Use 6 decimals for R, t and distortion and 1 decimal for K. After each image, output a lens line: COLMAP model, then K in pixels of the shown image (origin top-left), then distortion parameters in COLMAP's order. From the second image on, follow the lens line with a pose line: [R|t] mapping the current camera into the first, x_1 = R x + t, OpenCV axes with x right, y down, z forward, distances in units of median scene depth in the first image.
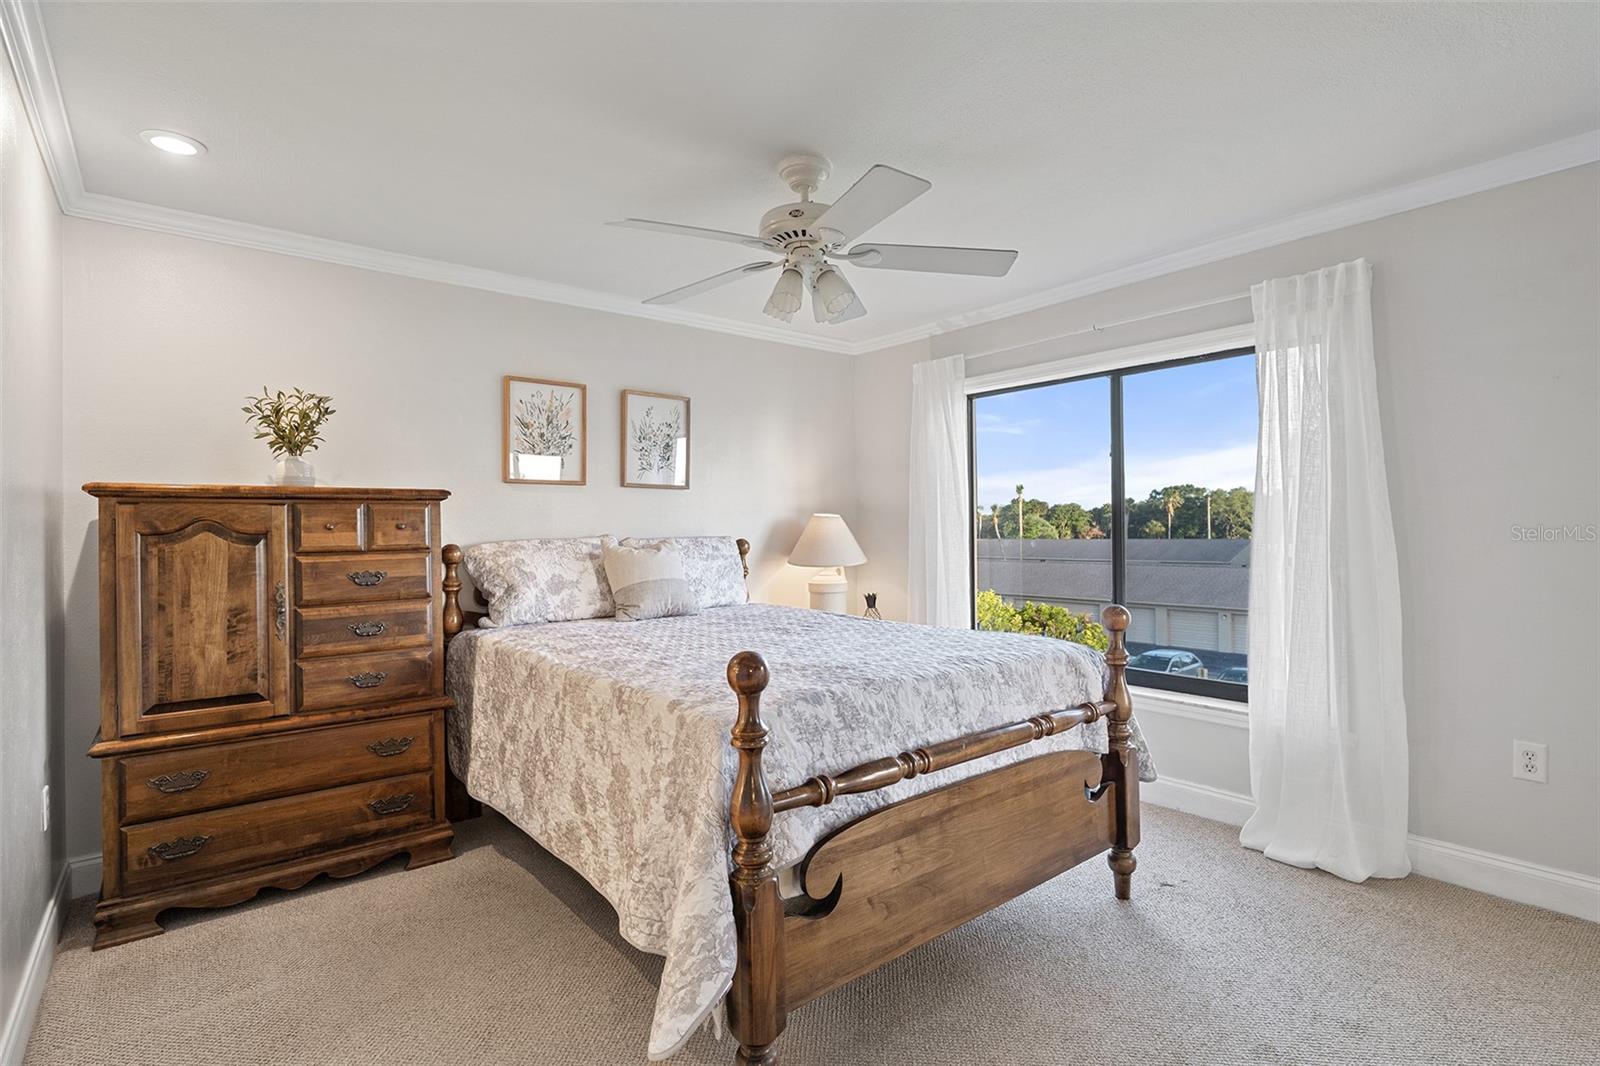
lens RADIAL K [[764.5, 0, 799.5], [0, 764.5, 536.0], [0, 0, 1]] dist [-0.009096, 0.004484]
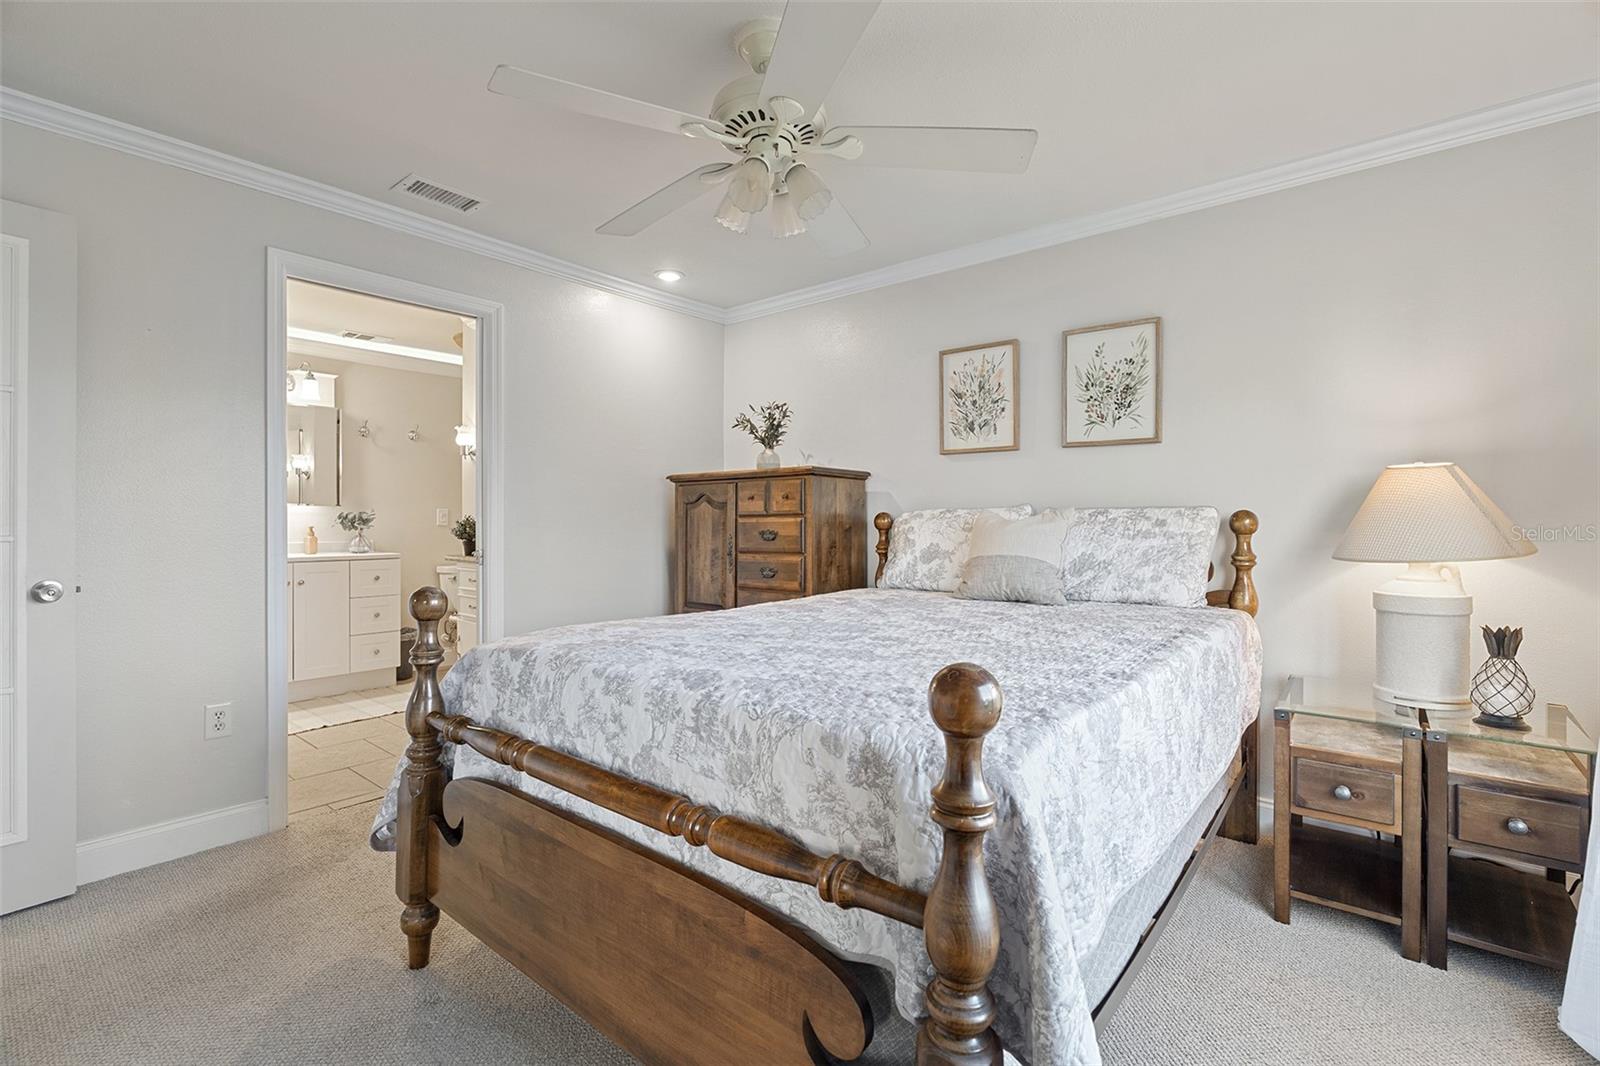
lens RADIAL K [[724.1, 0, 793.7], [0, 724.1, 509.0], [0, 0, 1]] dist [-0.005763, 0.000565]
pose [[0.200046, -0.001197, -0.979786, 0.580515], [-0.008109, 0.999963, -0.002877, 0.010146], [0.979753, 0.008521, 0.200029, 0.647780]]
